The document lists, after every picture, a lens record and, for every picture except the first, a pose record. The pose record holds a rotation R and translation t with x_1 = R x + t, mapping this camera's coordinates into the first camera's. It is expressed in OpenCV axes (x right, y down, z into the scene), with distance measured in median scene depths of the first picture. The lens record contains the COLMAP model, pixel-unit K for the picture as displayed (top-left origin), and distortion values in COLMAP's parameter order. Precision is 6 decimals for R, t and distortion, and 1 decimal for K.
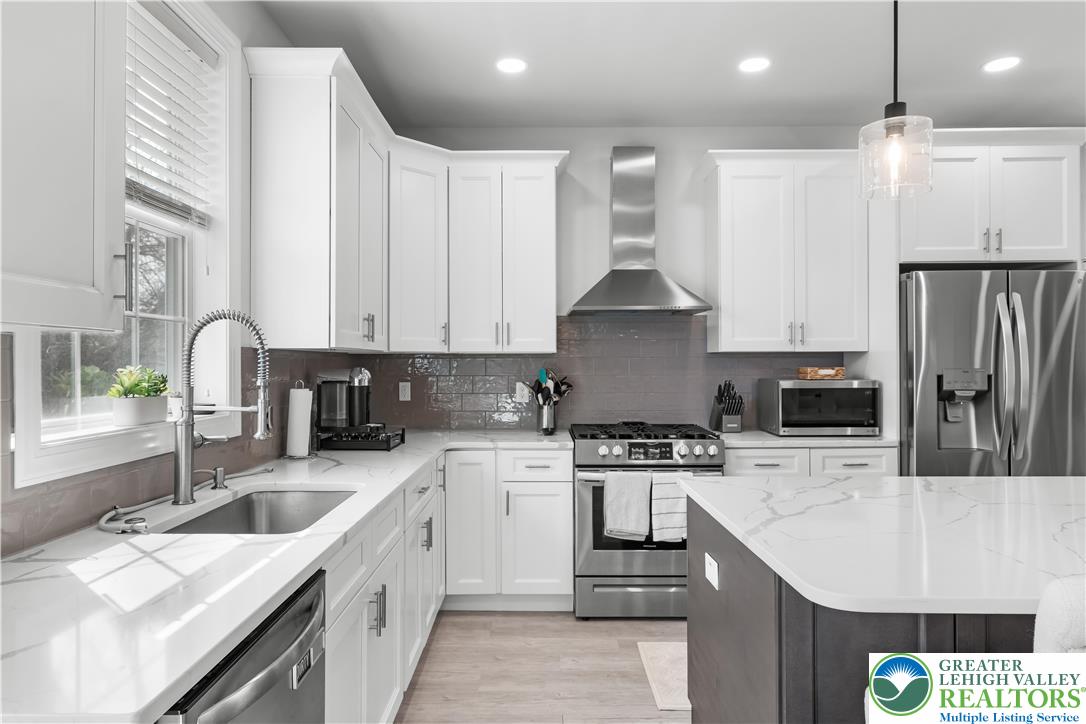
lens RADIAL K [[664.3, 0, 537.7], [0, 664.3, 360.4], [0, 0, 1]] dist [0.001449, 0.001786]
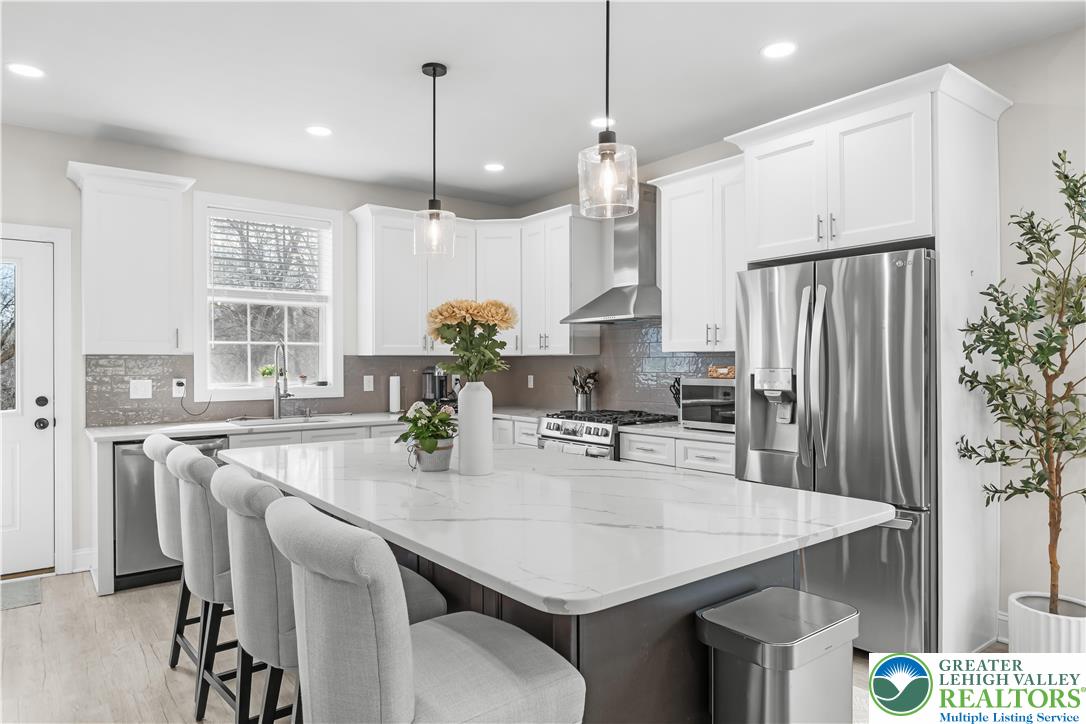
lens RADIAL K [[664.3, 0, 541.1], [0, 664.3, 362.6], [0, 0, 1]] dist [0.001449, 0.001786]
pose [[0.622366, -0.000767, -0.782726, 1.192140], [0.003298, 0.999993, 0.001642, 0.002232], [0.782719, -0.003603, 0.622365, 0.132125]]
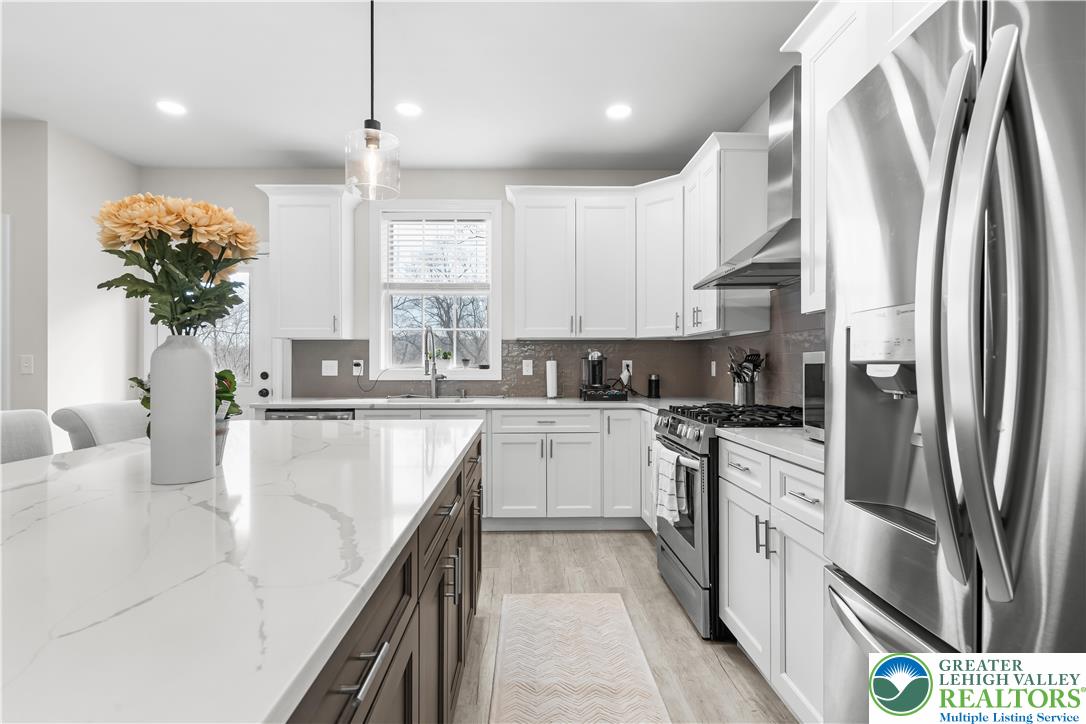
lens RADIAL K [[515.8, 0, 541.3], [0, 515.8, 364.7], [0, 0, 1]] dist [0.000139, -0.002069]
pose [[0.043064, 0.001212, -0.999072, 0.933391], [0.002029, 0.999997, 0.001301, 0.045583], [0.999070, -0.002083, 0.043062, 0.789355]]
